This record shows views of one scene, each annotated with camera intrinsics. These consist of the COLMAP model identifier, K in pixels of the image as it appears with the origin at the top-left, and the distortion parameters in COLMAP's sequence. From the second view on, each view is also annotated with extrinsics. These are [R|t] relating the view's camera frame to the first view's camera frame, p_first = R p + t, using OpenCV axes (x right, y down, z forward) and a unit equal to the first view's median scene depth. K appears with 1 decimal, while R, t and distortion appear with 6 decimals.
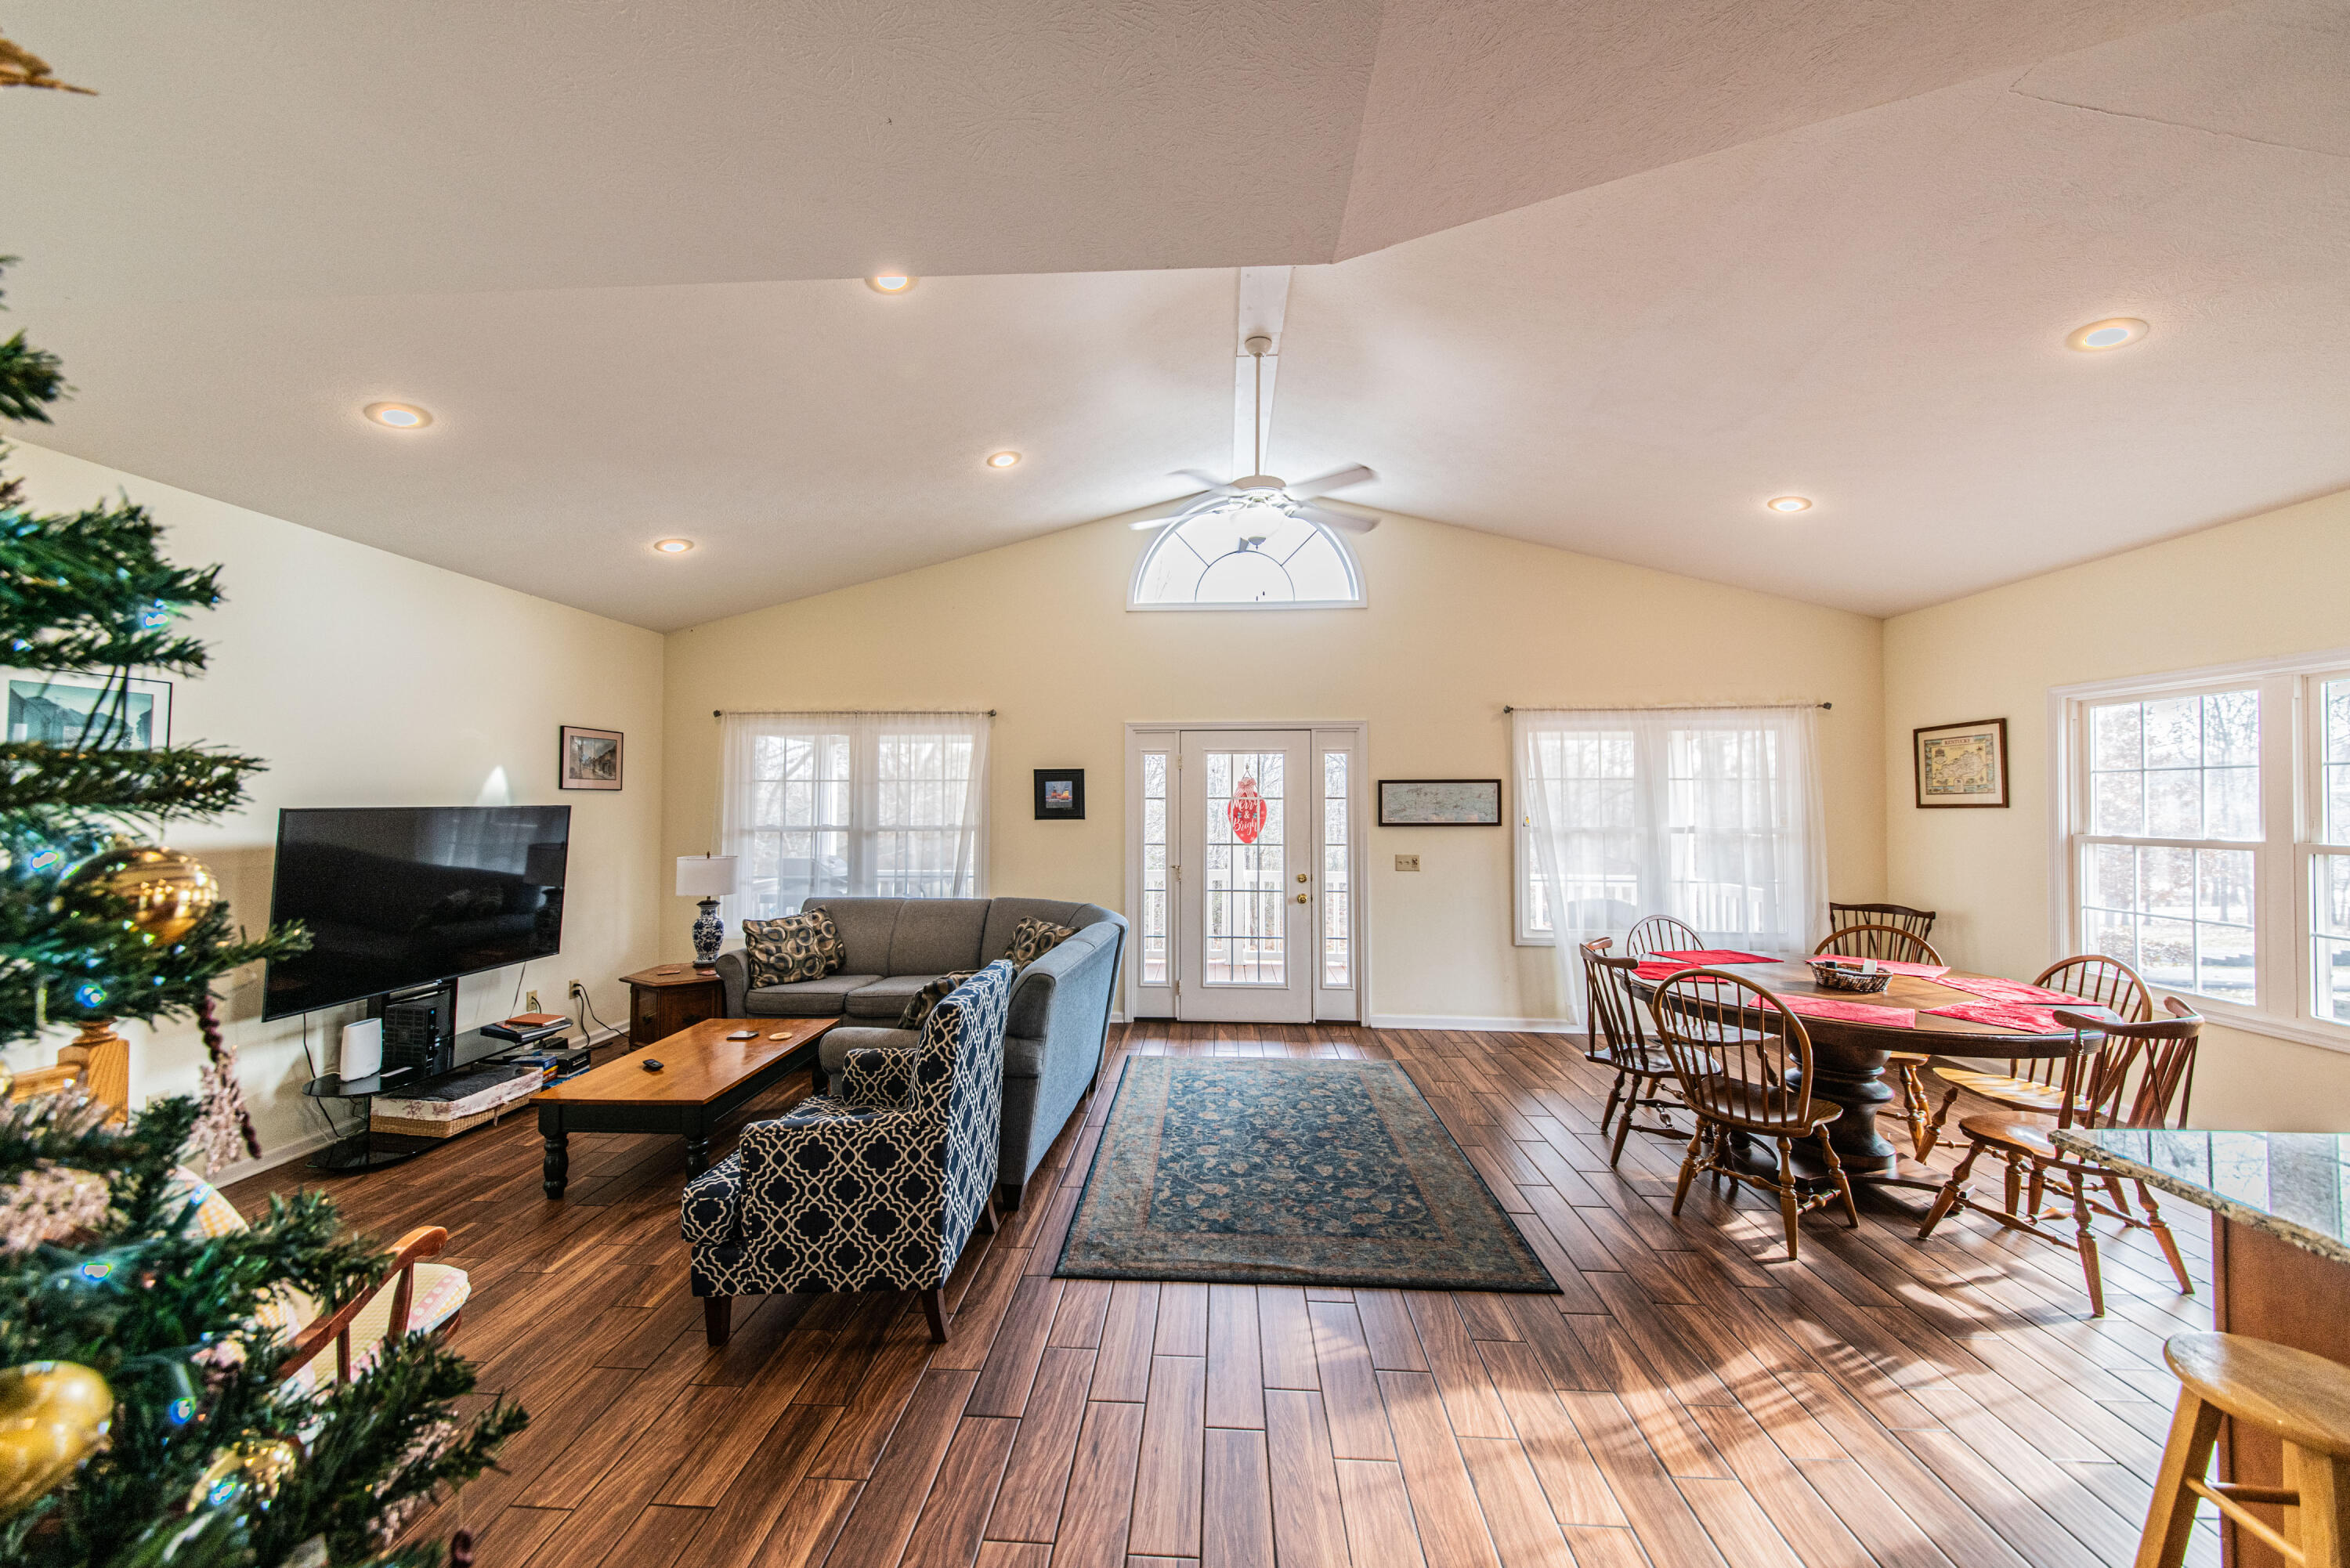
lens RADIAL K [[823.5, 0, 1175.0], [0, 823.5, 784.0], [0, 0, 1]] dist [0.000380, -0.000037]
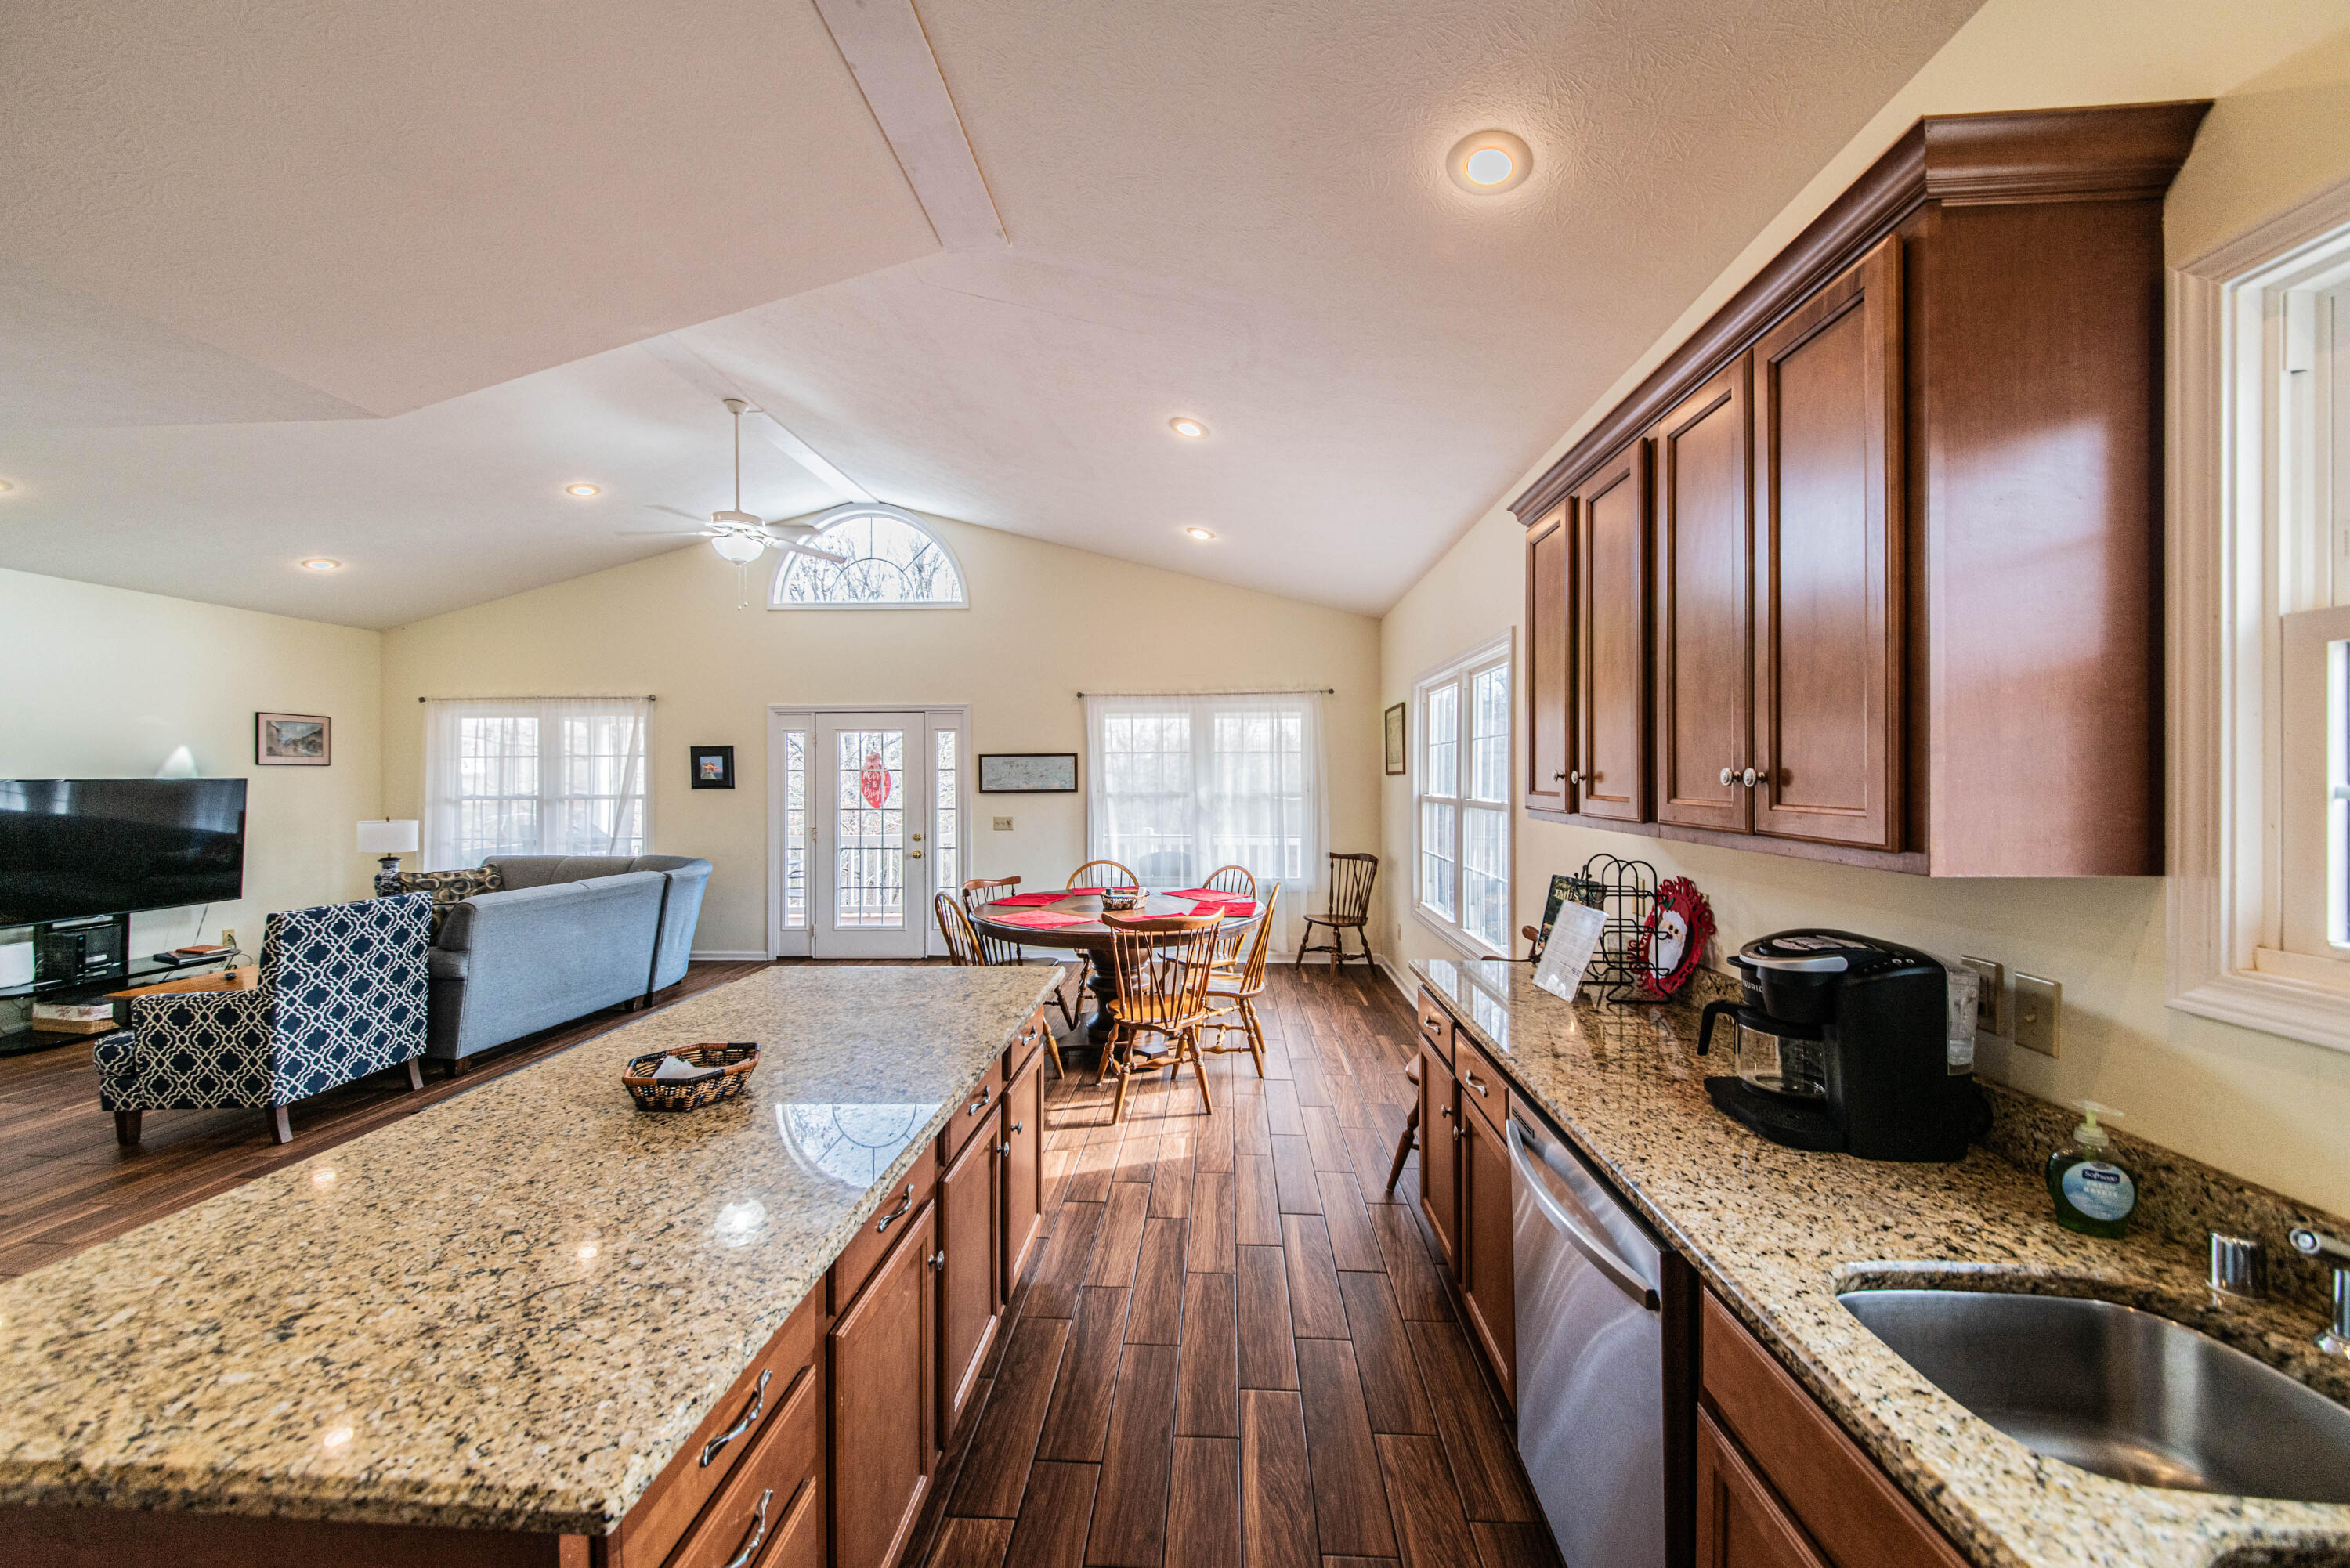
lens RADIAL K [[804.5, 0, 1234.1], [0, 804.5, 781.8], [0, 0, 1]] dist [-0.021604, -0.000035]
pose [[0.998847, -0.004372, 0.047806, 0.570595], [0.002957, 0.999557, 0.029626, 0.001874], [-0.047915, -0.029450, 0.998417, -0.181260]]
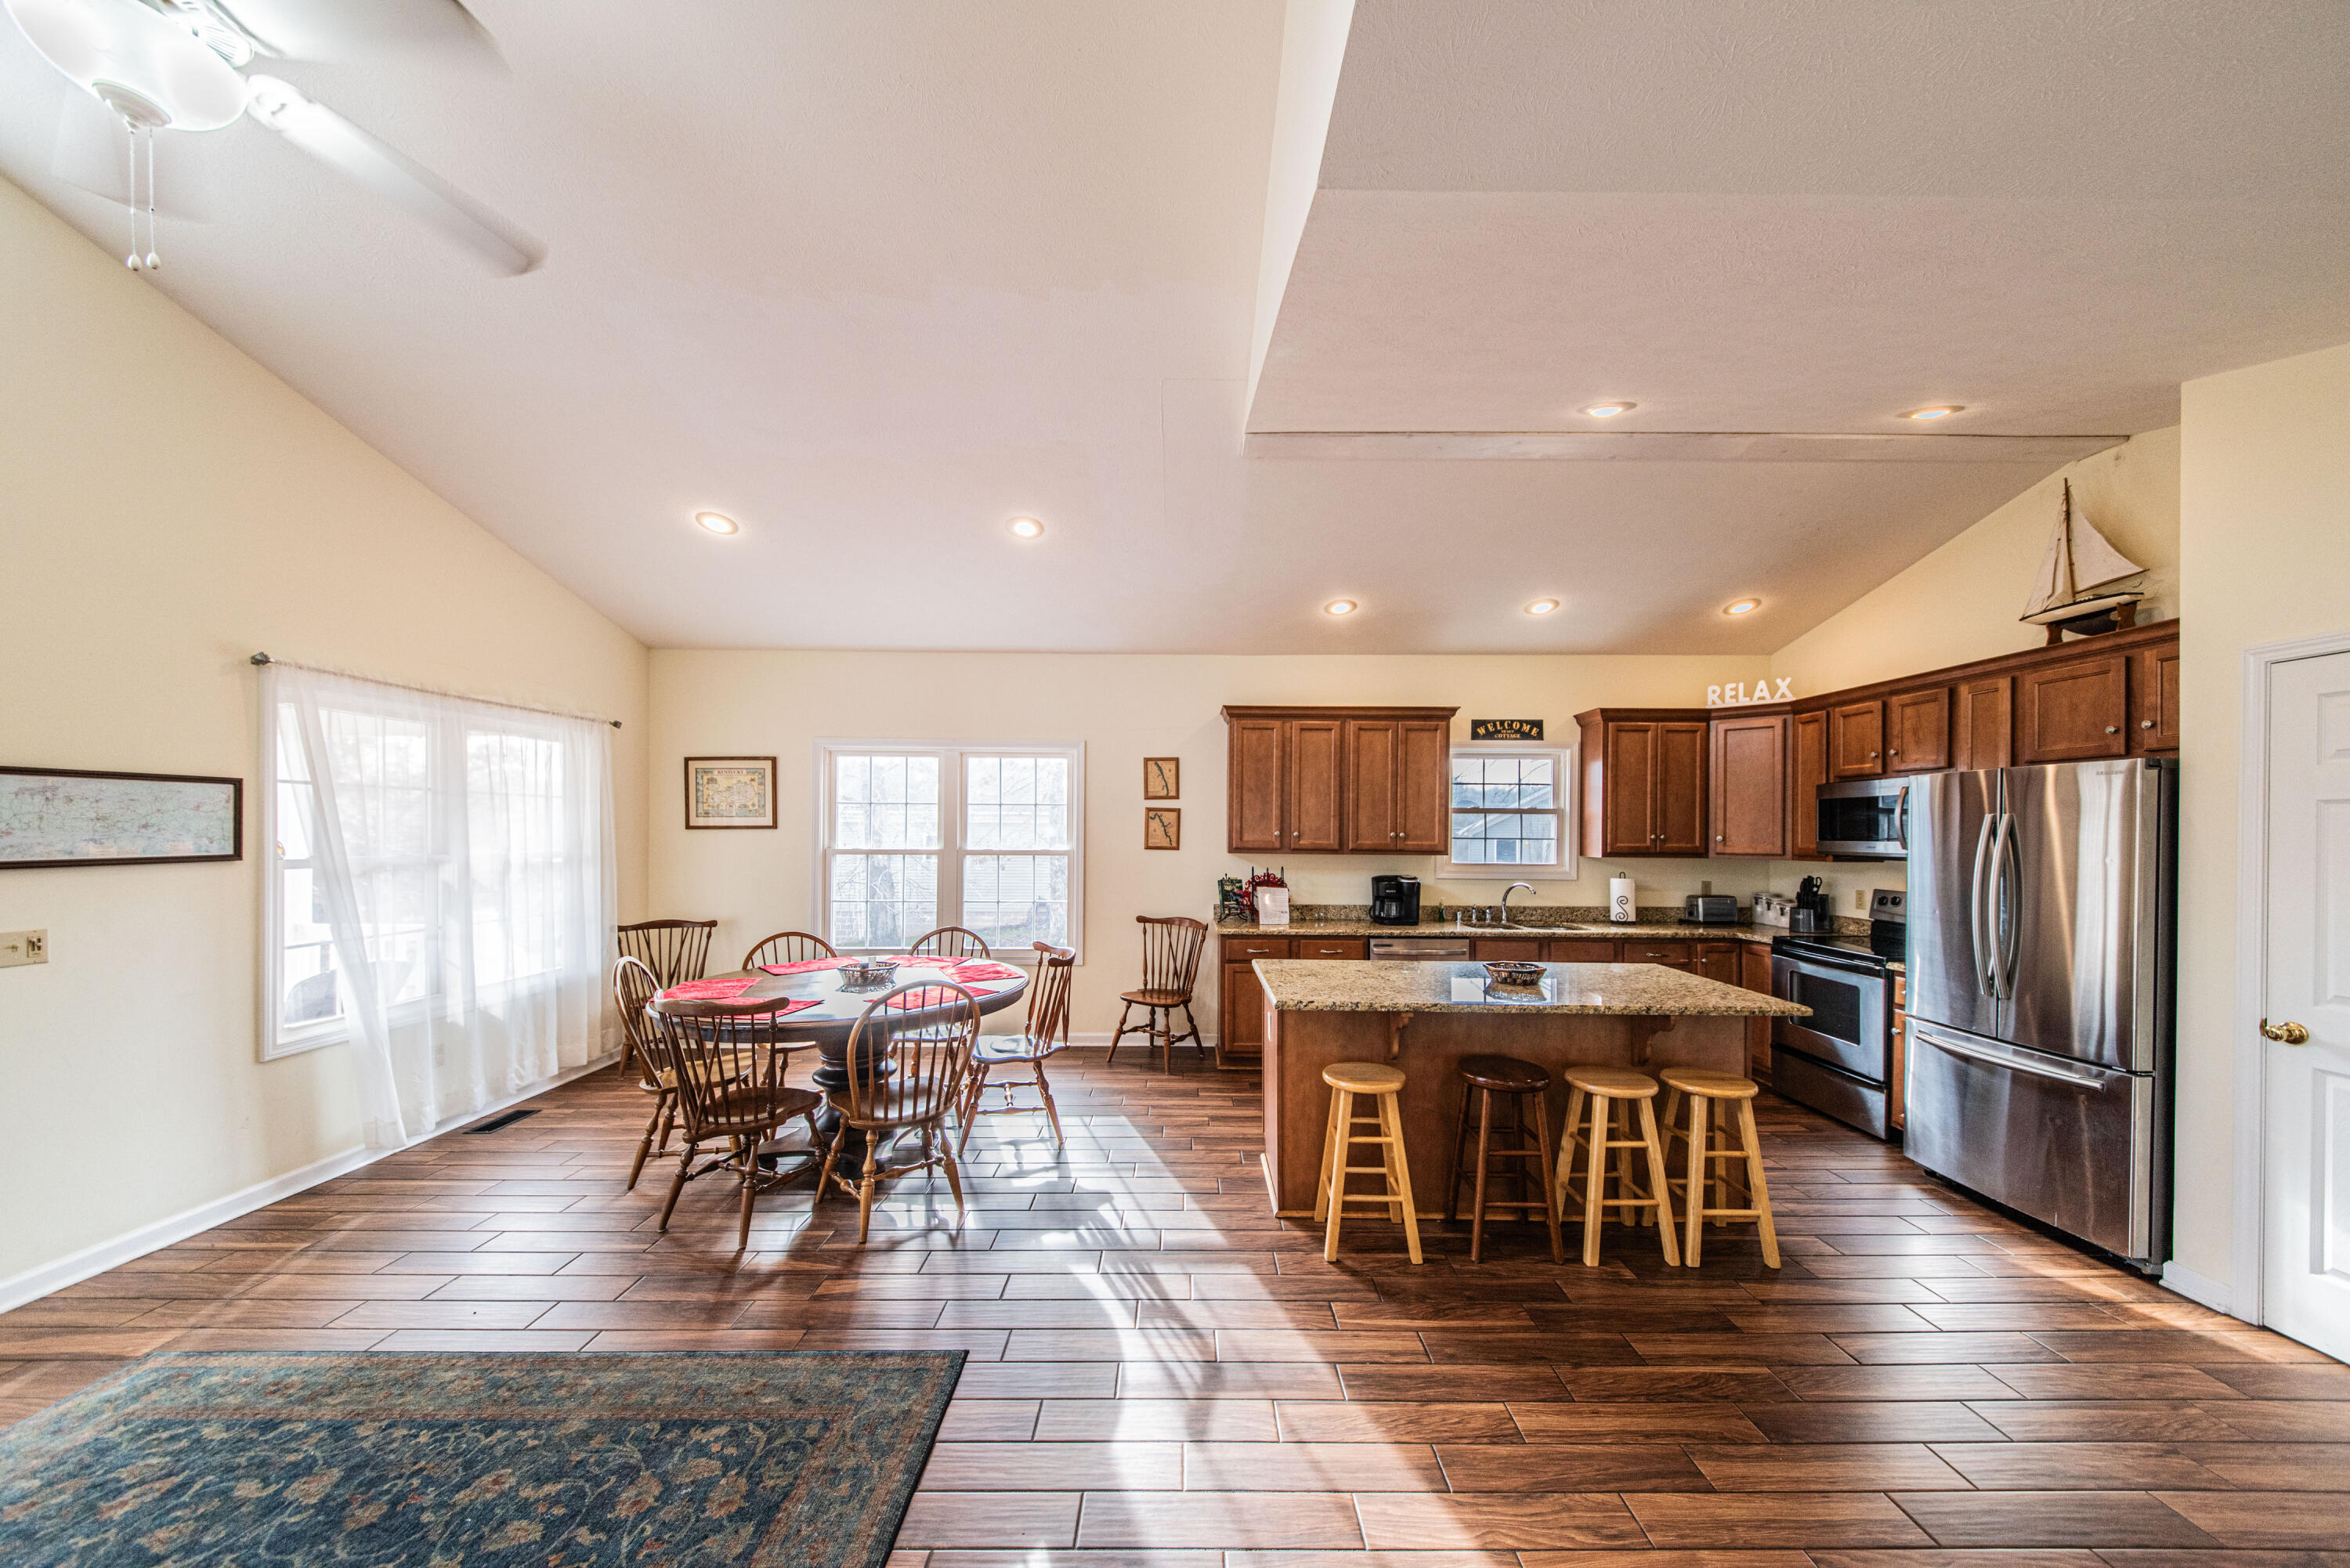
lens RADIAL K [[822.5, 0, 1172.3], [0, 822.5, 837.8], [0, 0, 1]] dist [0.000039, -0.000120]
pose [[-0.067658, -0.010167, 0.997657, -0.218056], [-0.029518, 0.999531, 0.008185, 0.011675], [-0.997272, -0.028895, -0.067926, 0.396206]]
